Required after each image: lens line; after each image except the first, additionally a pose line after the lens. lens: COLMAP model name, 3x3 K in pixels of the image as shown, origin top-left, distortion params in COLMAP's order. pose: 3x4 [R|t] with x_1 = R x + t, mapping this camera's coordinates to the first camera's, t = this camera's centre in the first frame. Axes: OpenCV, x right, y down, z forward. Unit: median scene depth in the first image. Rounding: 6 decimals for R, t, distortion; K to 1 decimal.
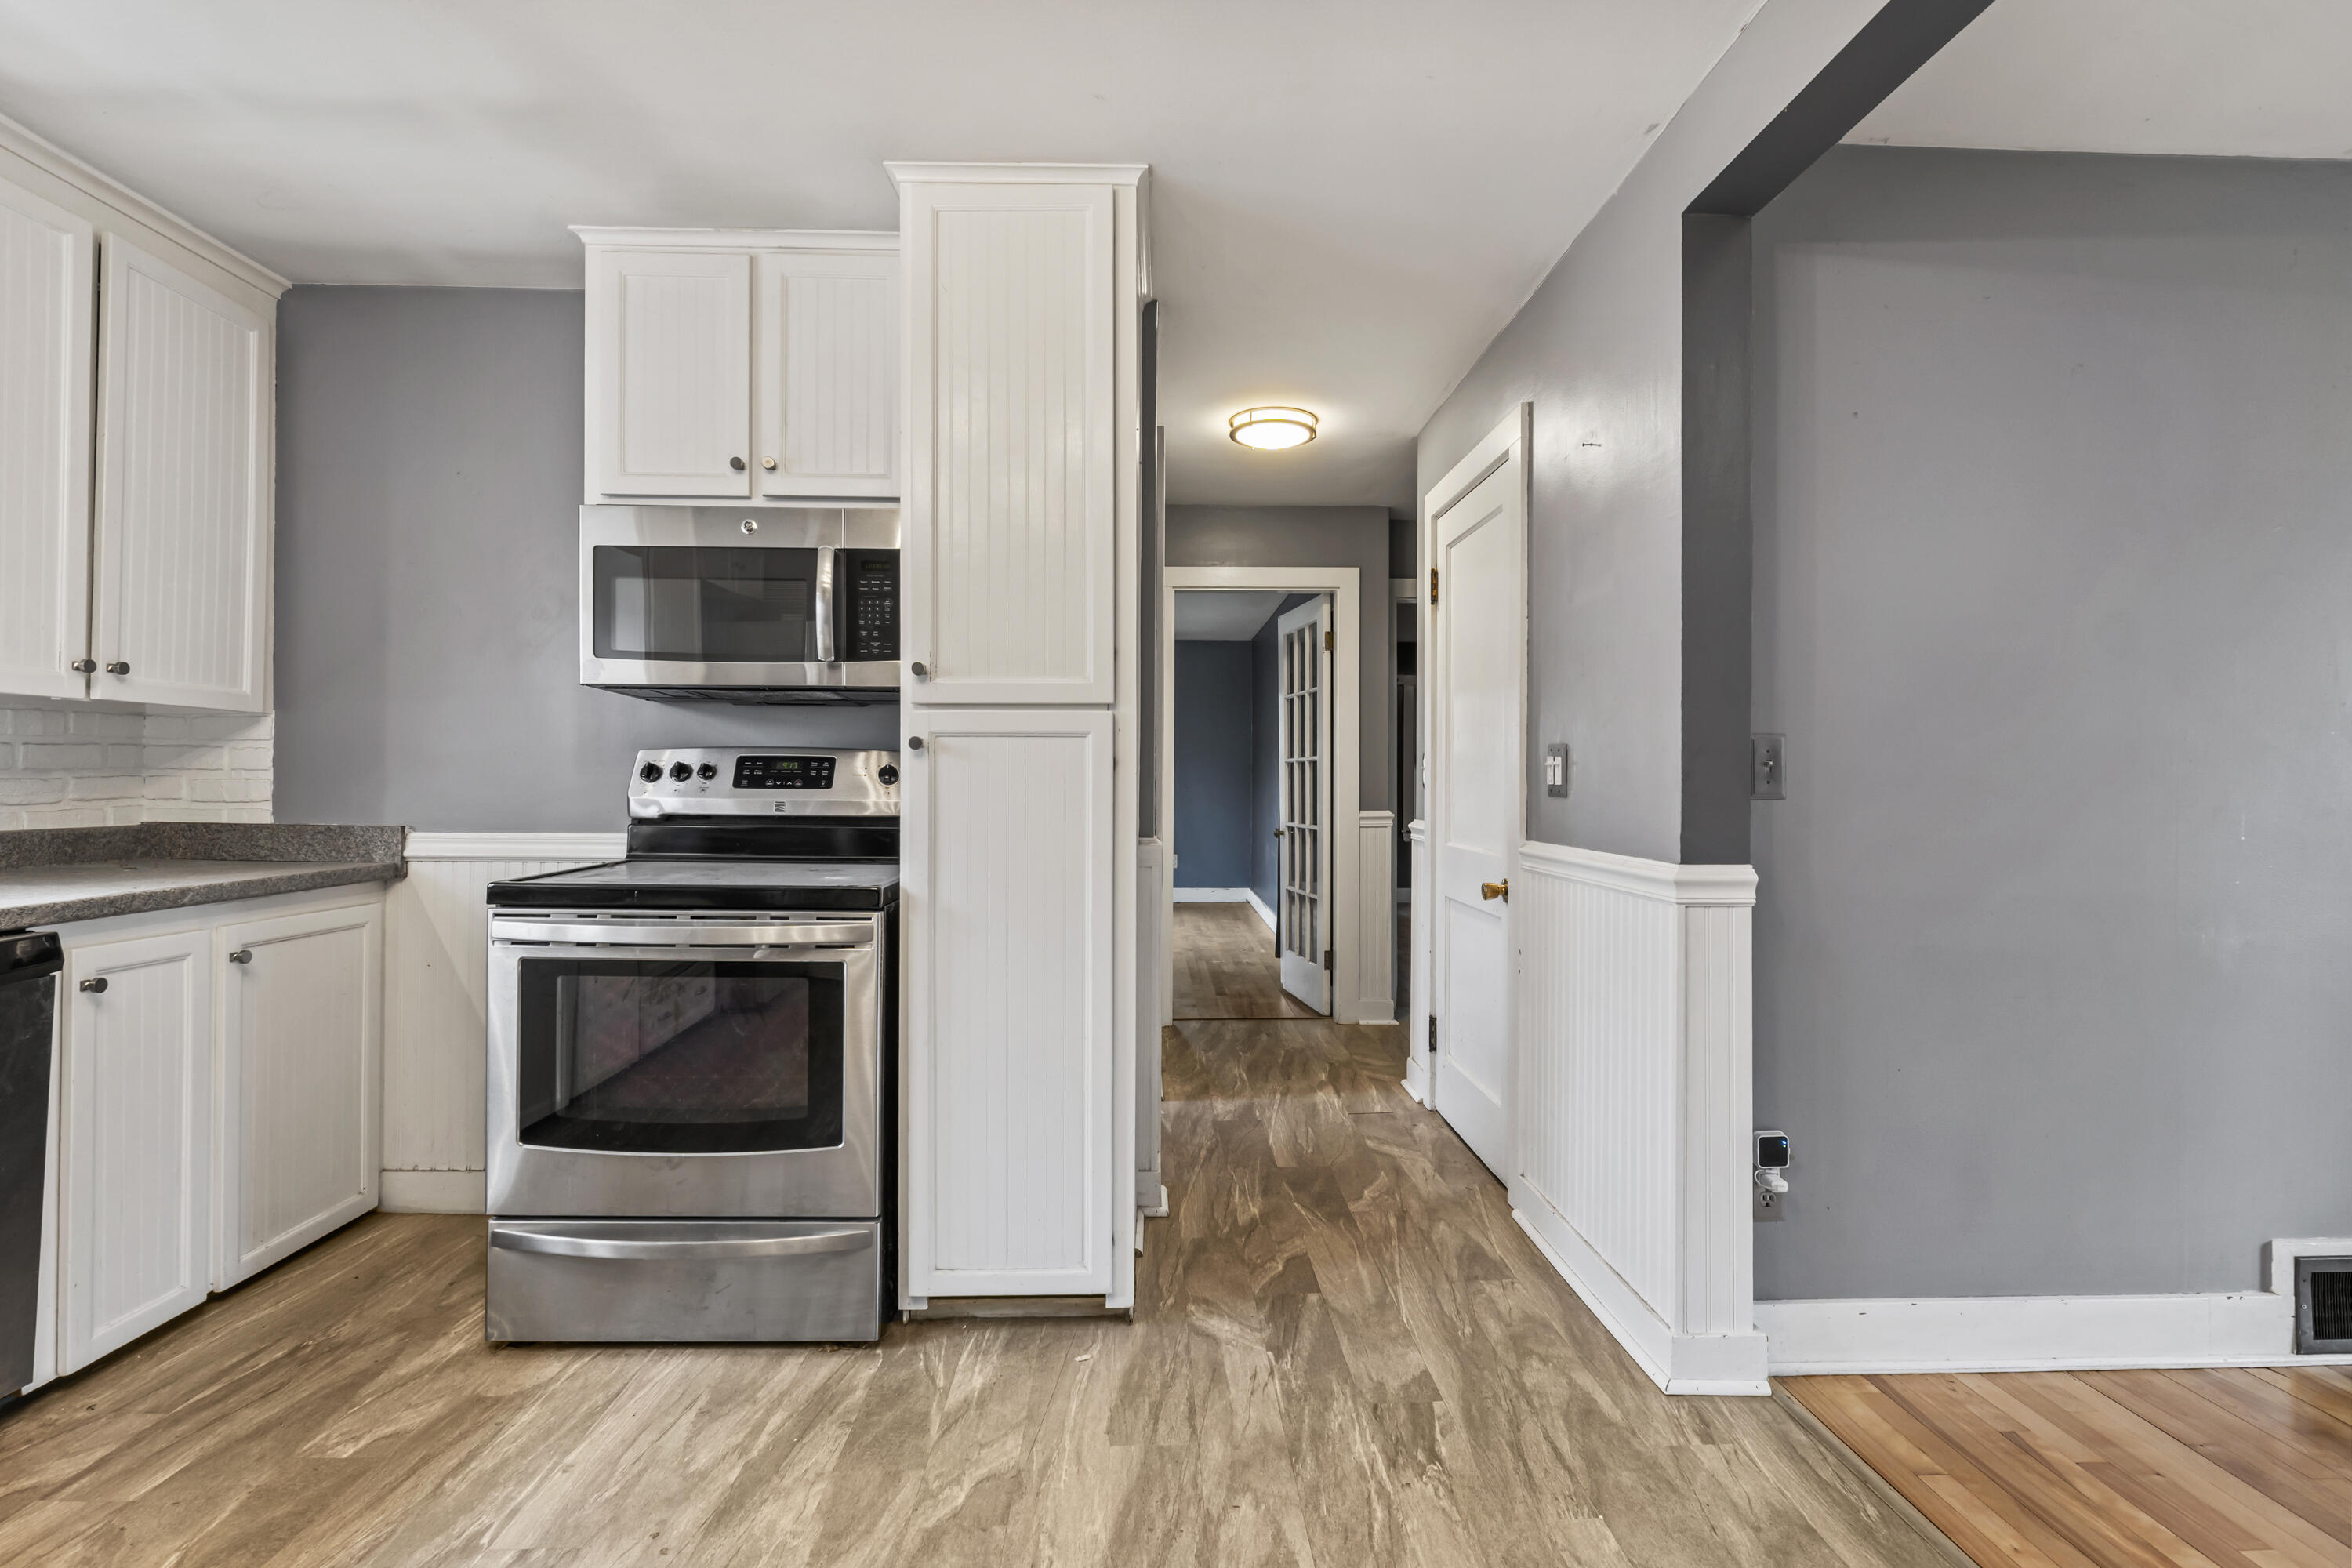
lens RADIAL K [[1108.9, 0, 1173.0], [0, 1108.9, 781.6], [0, 0, 1]] dist [-0.010872, 0.001411]
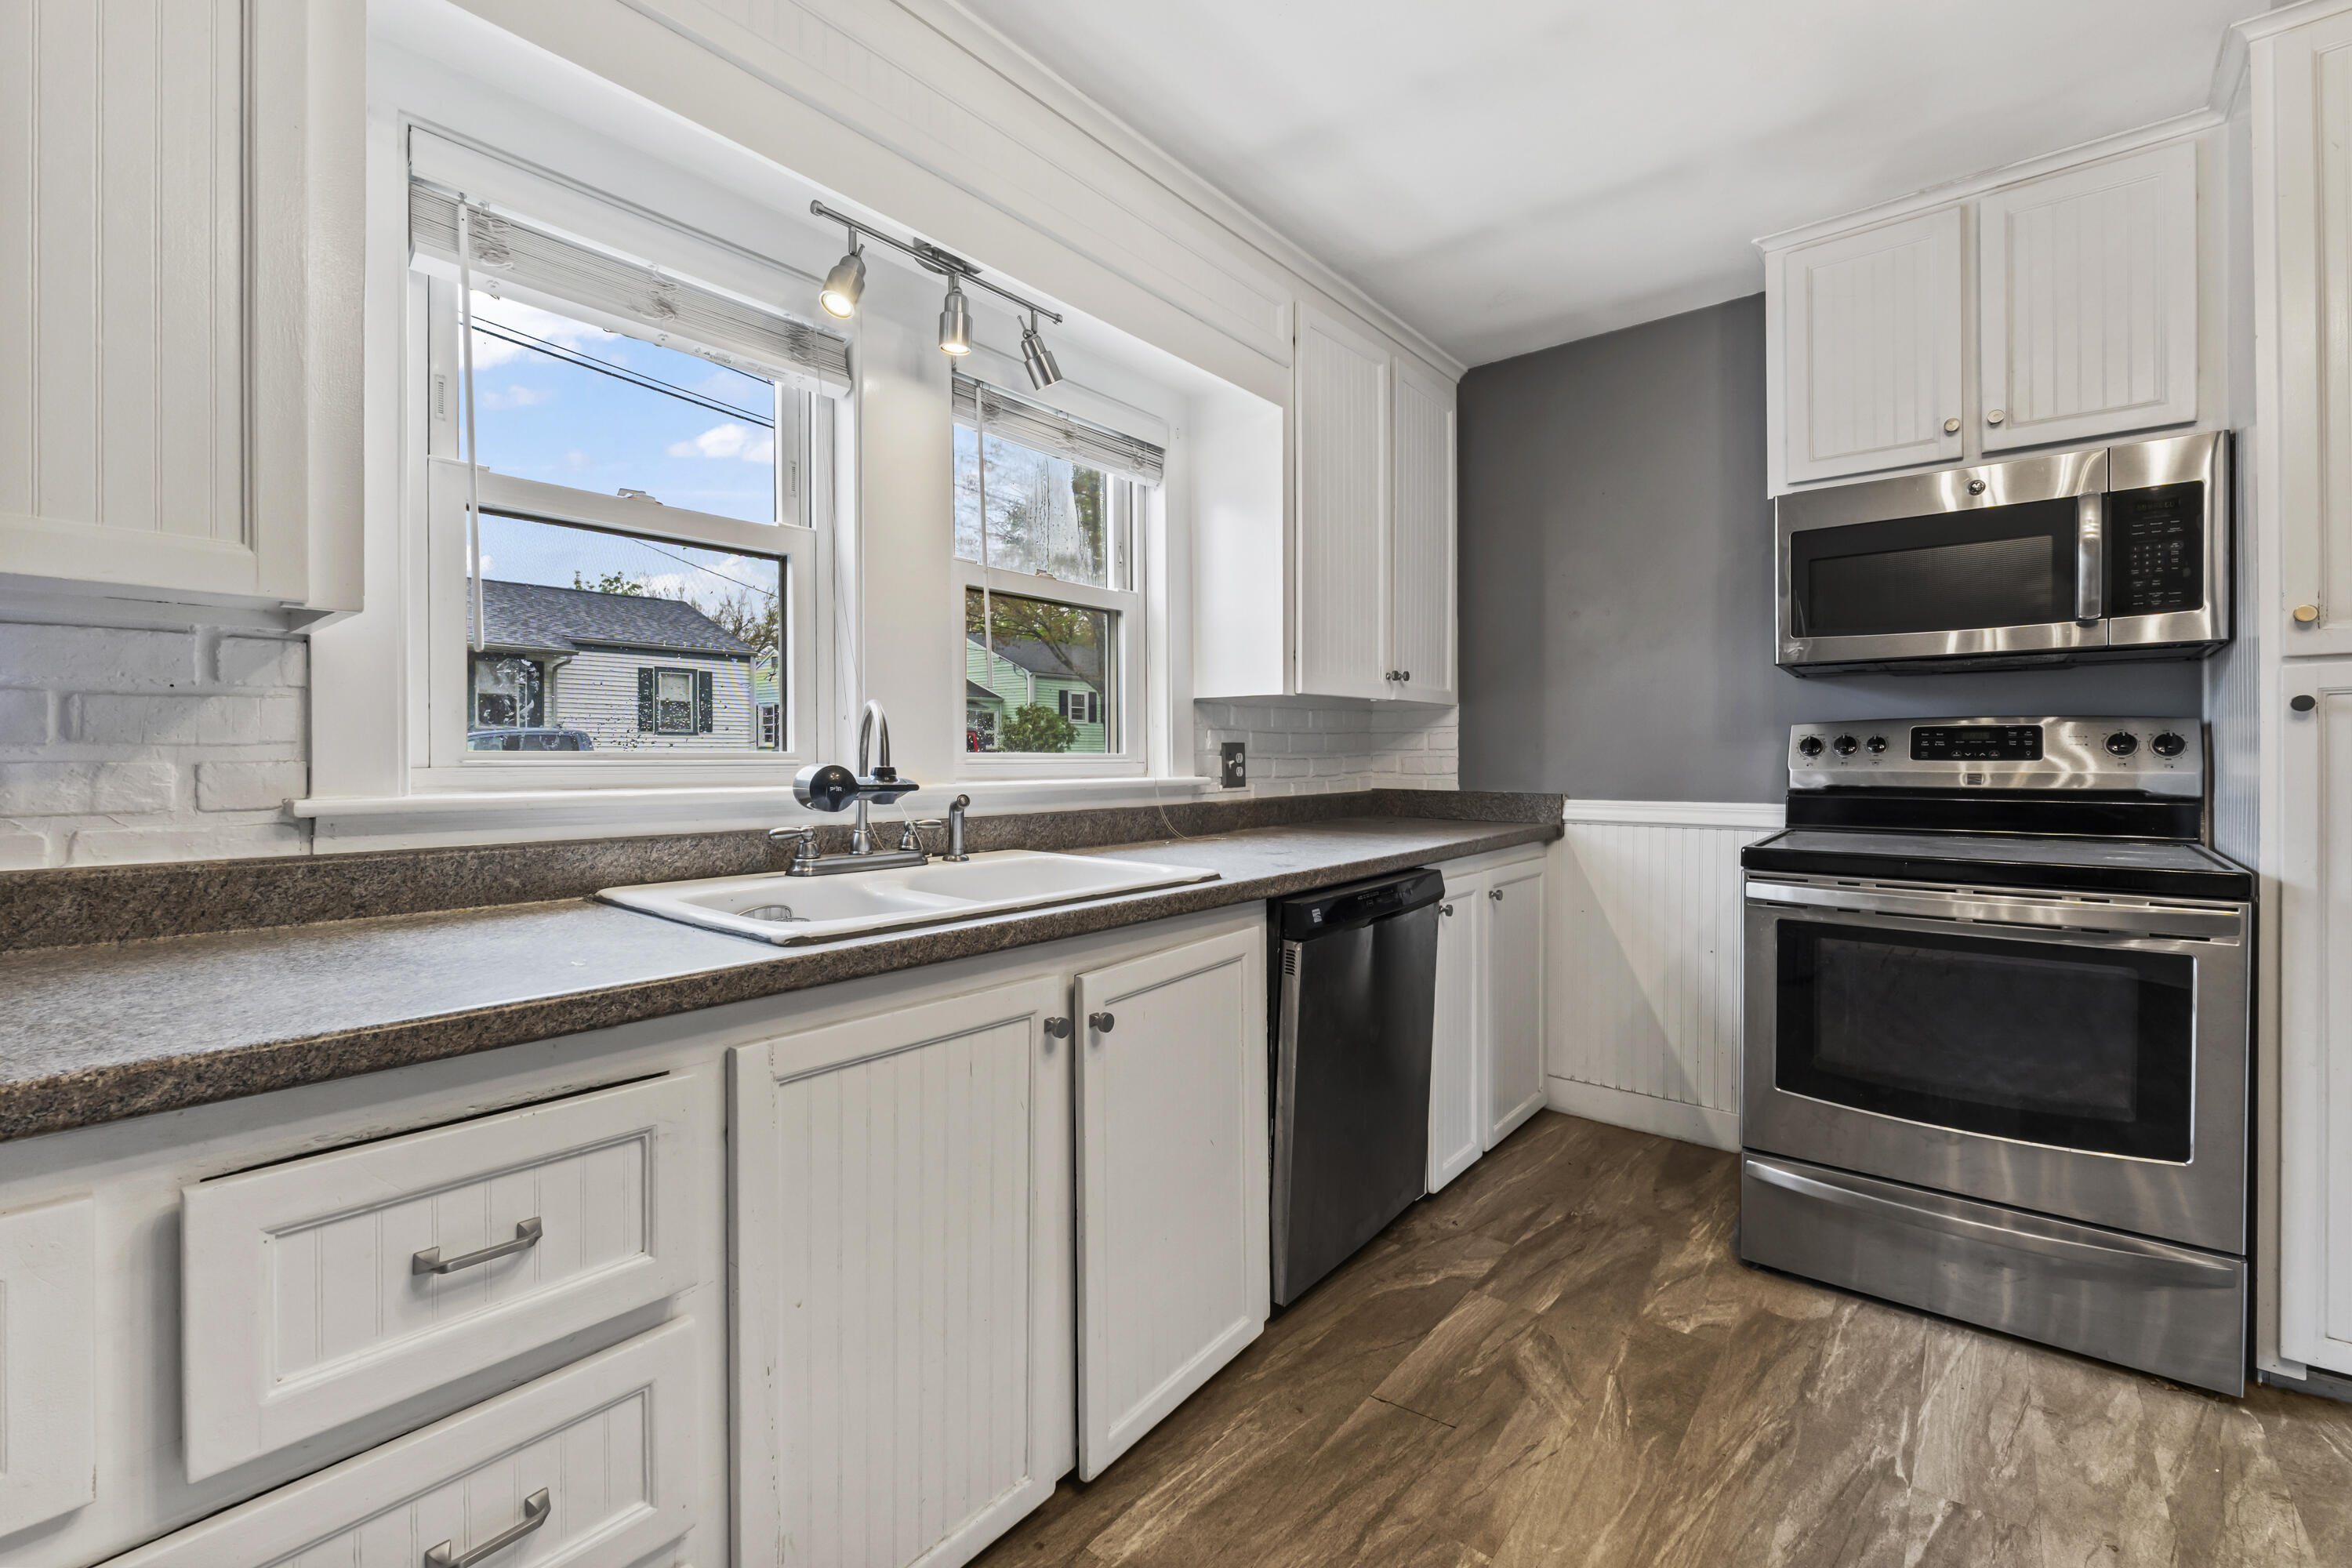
lens RADIAL K [[985.5, 0, 1178.1], [0, 985.5, 768.8], [0, 0, 1]] dist [-0.001435, -0.001261]
pose [[0.755612, -0.004003, -0.655007, -0.376122], [0.011825, 0.999902, 0.007531, -0.000793], [0.654913, -0.013436, 0.755585, -0.110370]]
